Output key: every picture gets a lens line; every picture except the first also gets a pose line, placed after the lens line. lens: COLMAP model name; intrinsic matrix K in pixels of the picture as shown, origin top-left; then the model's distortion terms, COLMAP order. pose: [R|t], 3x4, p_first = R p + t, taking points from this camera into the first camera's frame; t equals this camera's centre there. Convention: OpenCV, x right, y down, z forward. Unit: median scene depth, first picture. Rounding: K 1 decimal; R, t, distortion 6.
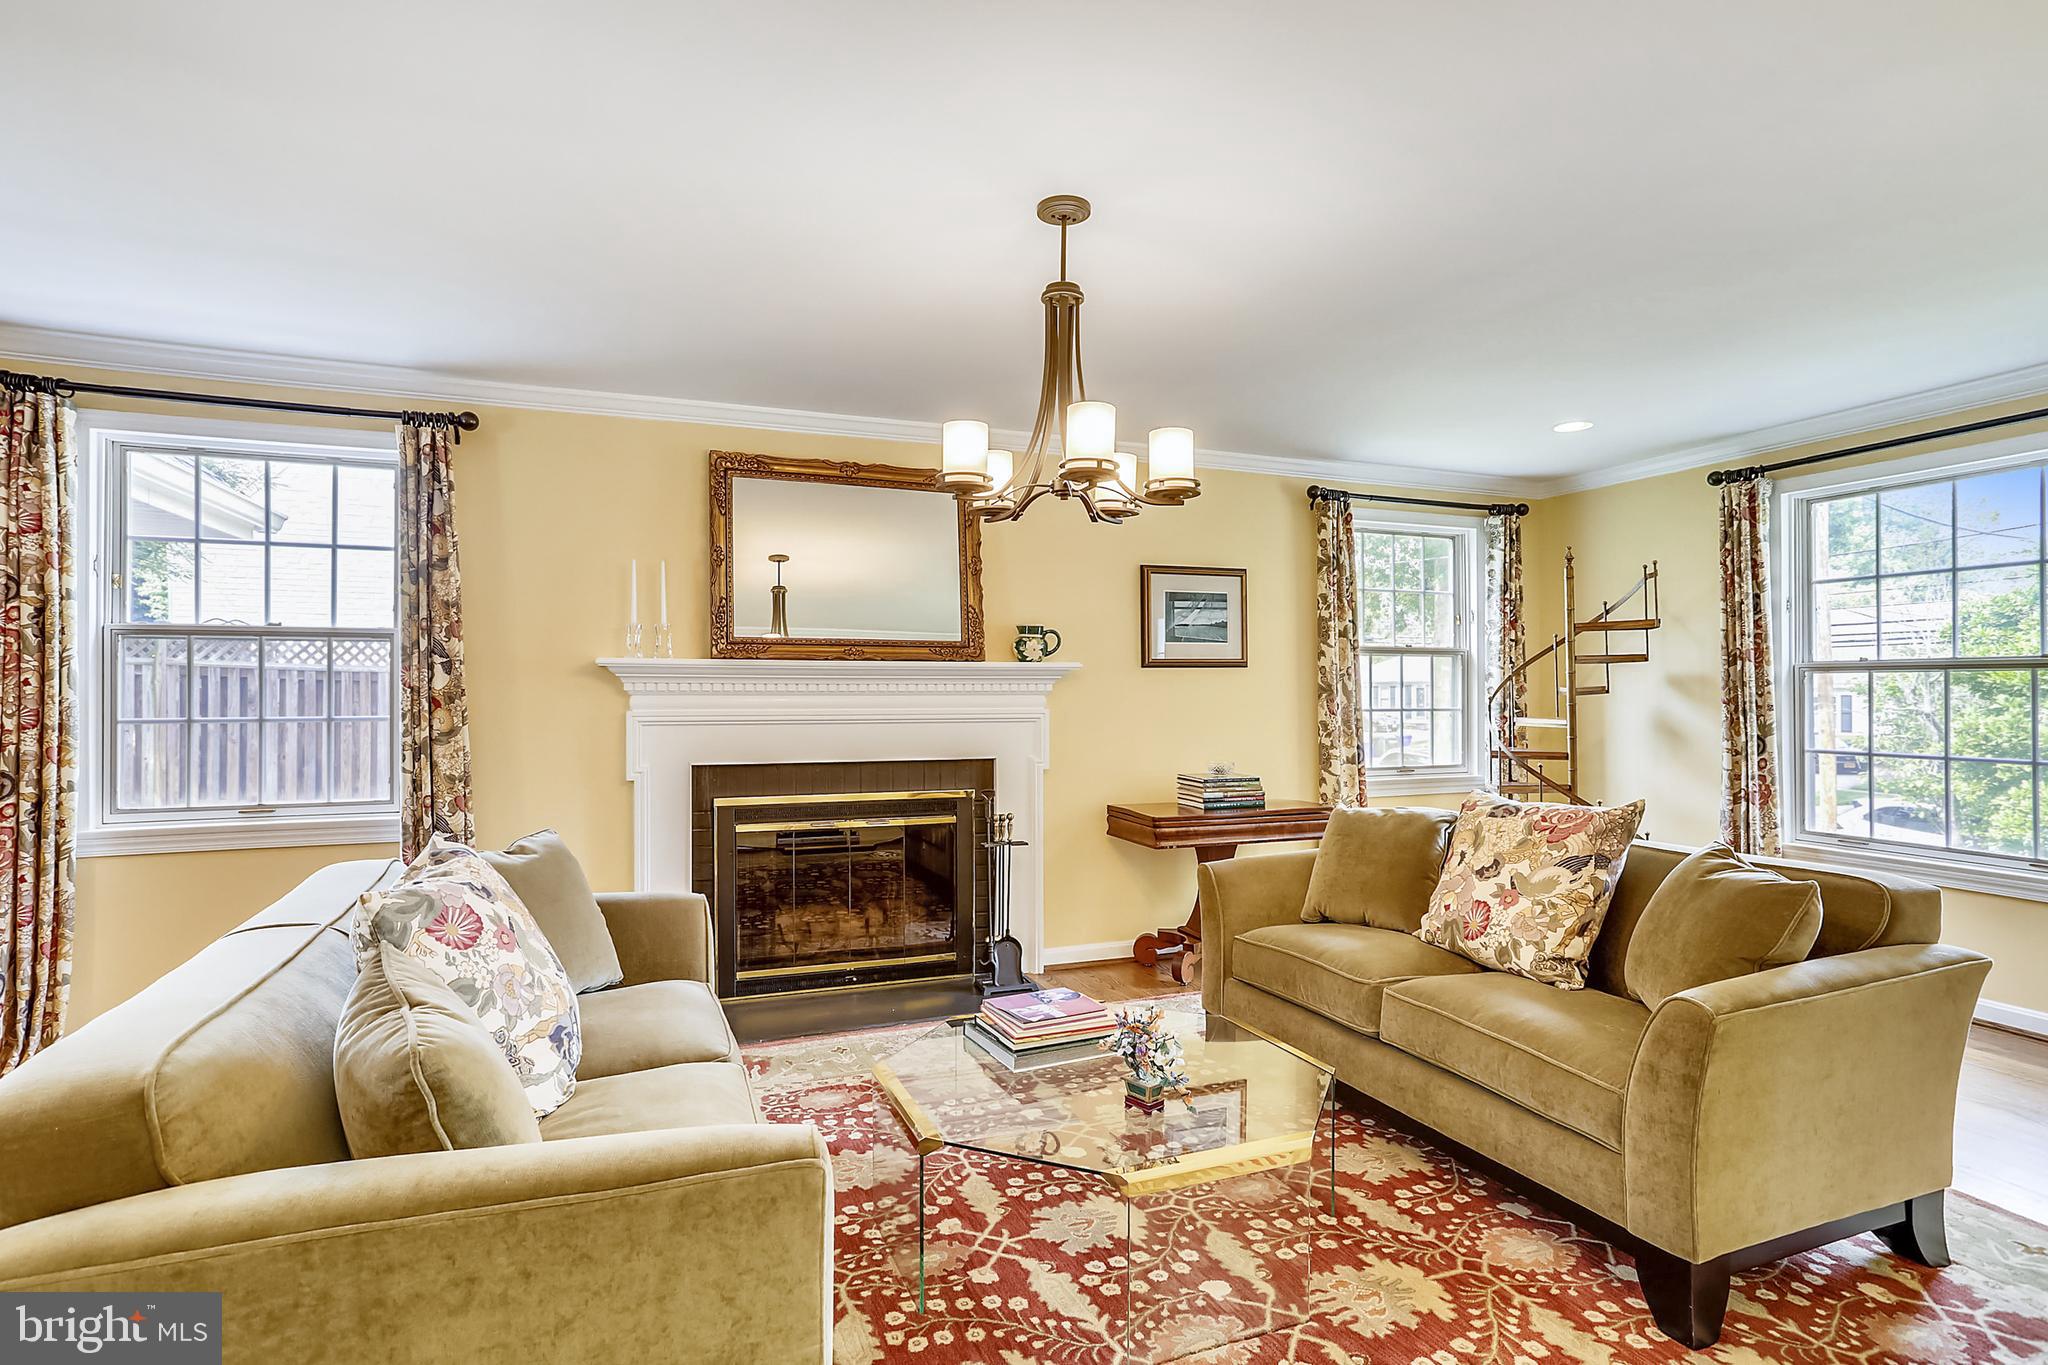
lens RADIAL K [[1045.6, 0, 1042.4], [0, 1045.6, 690.7], [0, 0, 1]] dist [0.010732, 0.003289]
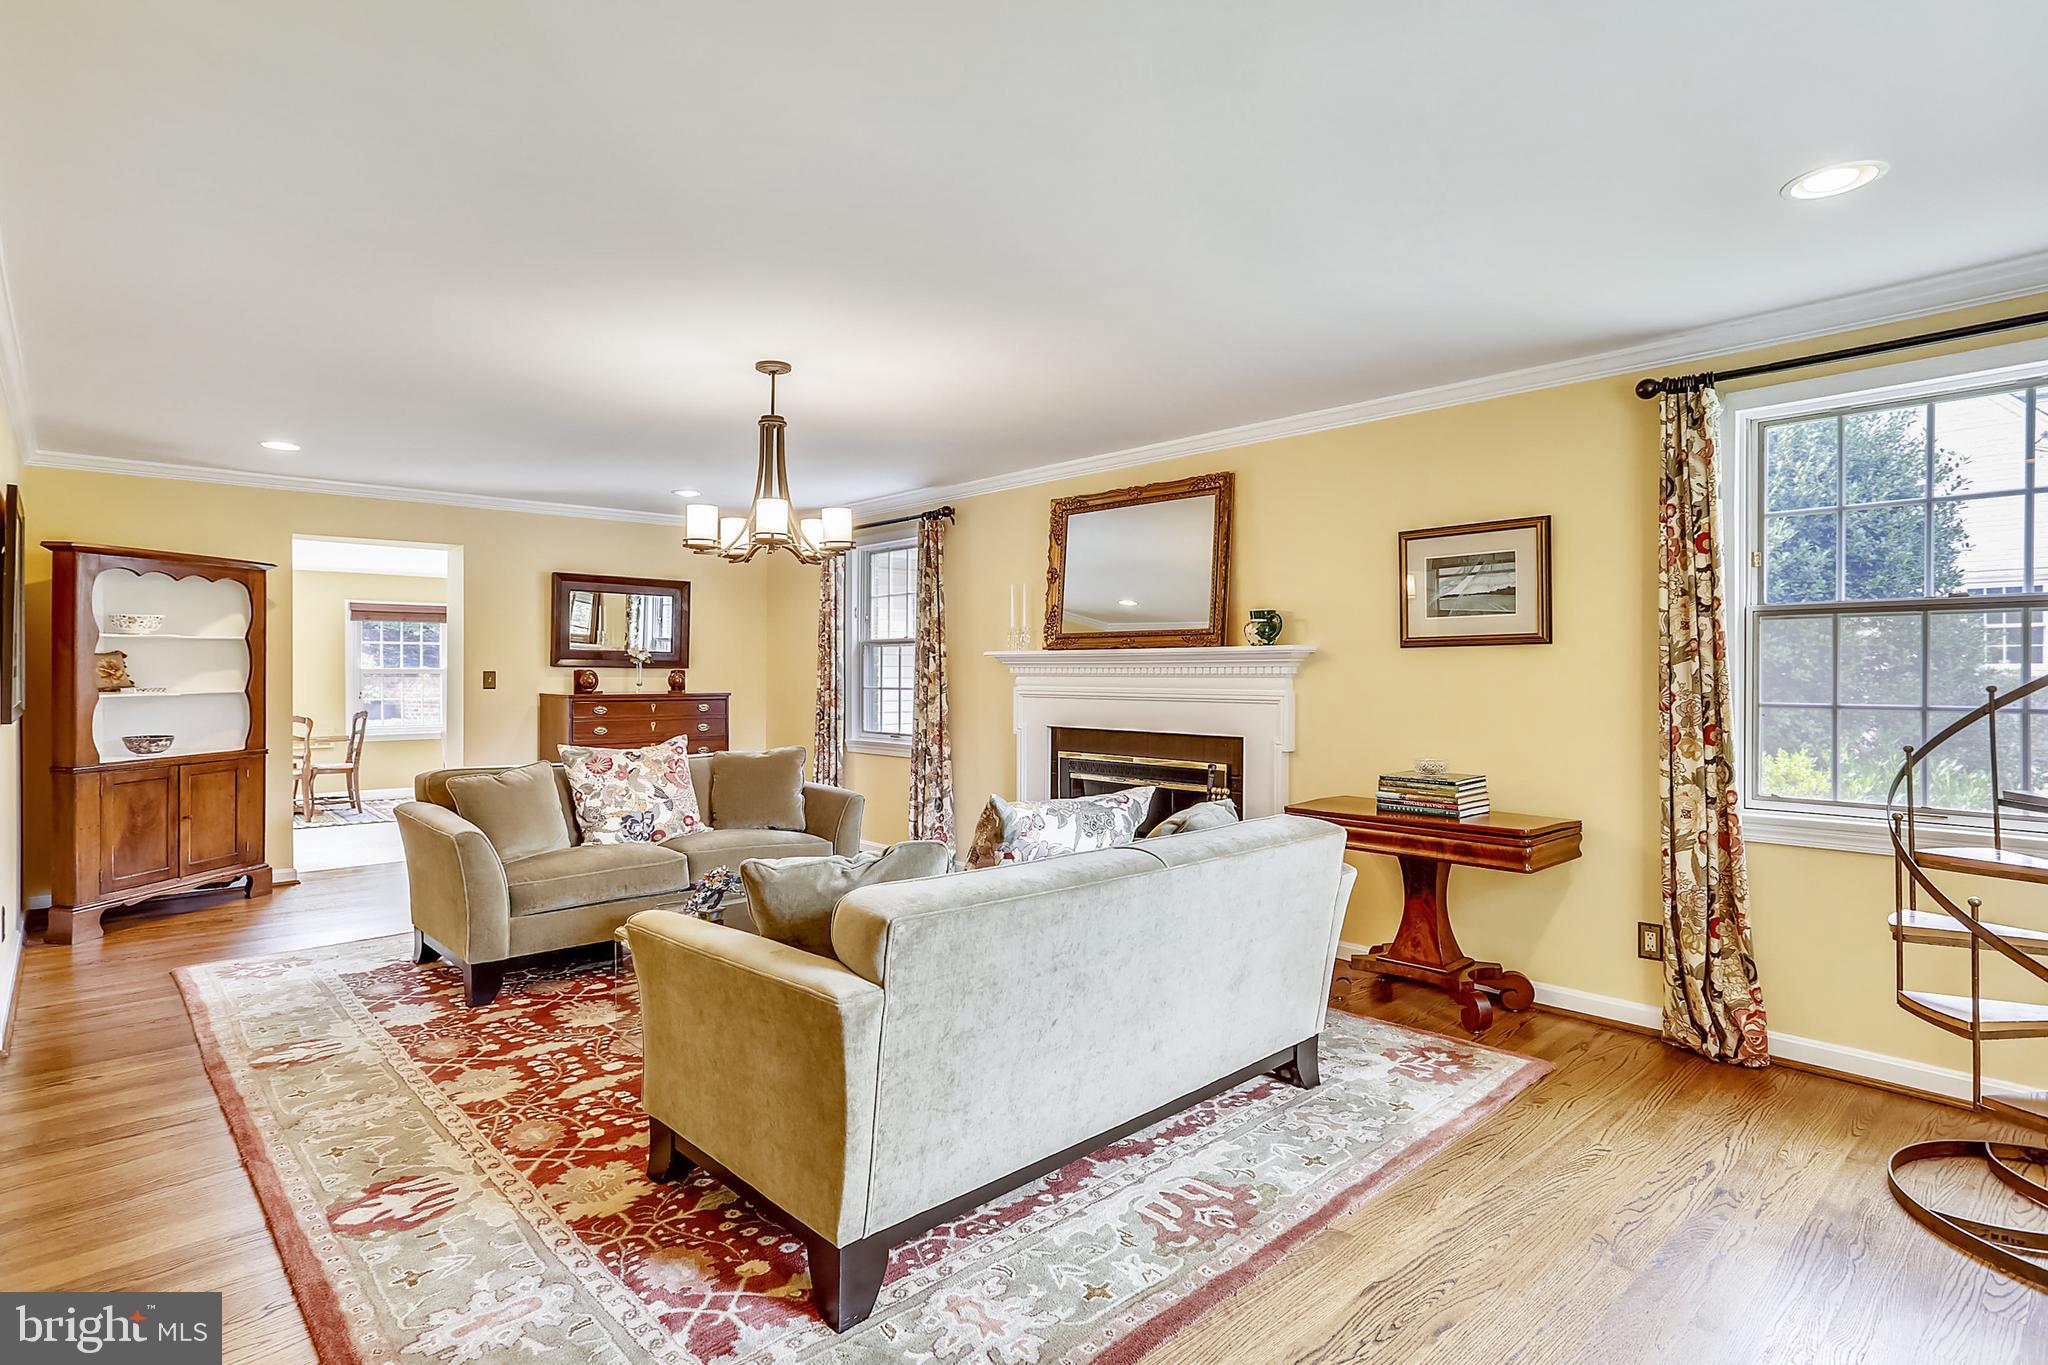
lens RADIAL K [[1045.6, 0, 1030.6], [0, 1045.6, 666.0], [0, 0, 1]] dist [0.010732, 0.003289]
pose [[0.381369, 0.000906, -0.924423, 0.868946], [0.009477, 0.999943, 0.004890, -0.014779], [0.924374, -0.010625, 0.381338, 0.403560]]
